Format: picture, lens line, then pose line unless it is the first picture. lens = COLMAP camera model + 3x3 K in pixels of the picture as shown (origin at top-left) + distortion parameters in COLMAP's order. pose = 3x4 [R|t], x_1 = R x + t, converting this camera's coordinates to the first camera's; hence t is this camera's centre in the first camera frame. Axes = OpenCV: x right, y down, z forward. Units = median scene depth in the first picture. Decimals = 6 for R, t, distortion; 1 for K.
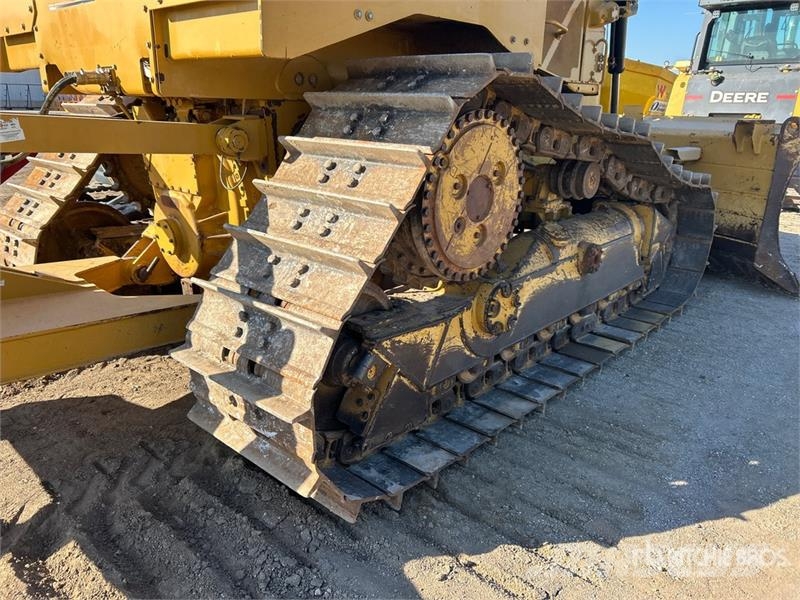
lens RADIAL K [[600.2, 0, 399.4], [0, 600.2, 305.2], [0, 0, 1]] dist [0.044581, -0.050190]
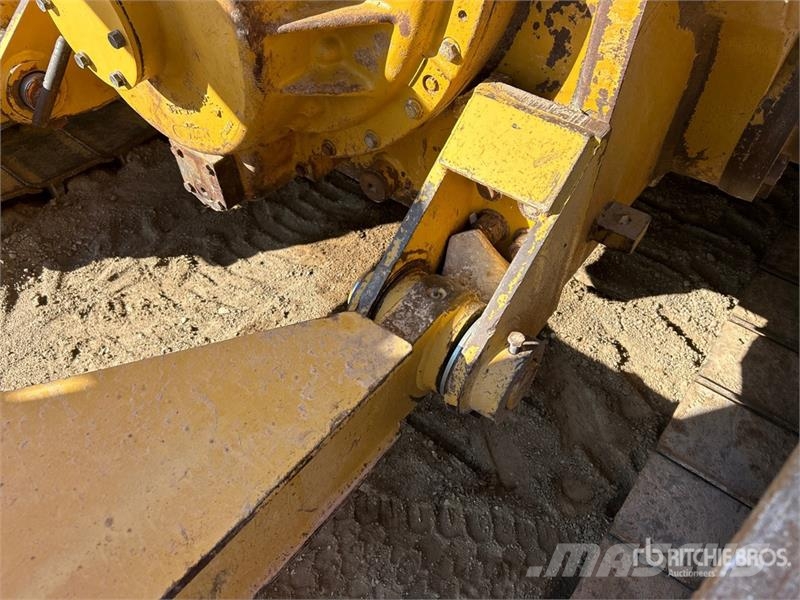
lens RADIAL K [[600.2, 0, 400.1], [0, 600.2, 298.2], [0, 0, 1]] dist [0.044581, -0.050190]
pose [[0.996529, -0.056935, 0.060728, -0.254172], [0.017354, 0.855580, 0.517380, -0.124336], [-0.081415, -0.514530, 0.853598, 0.649002]]
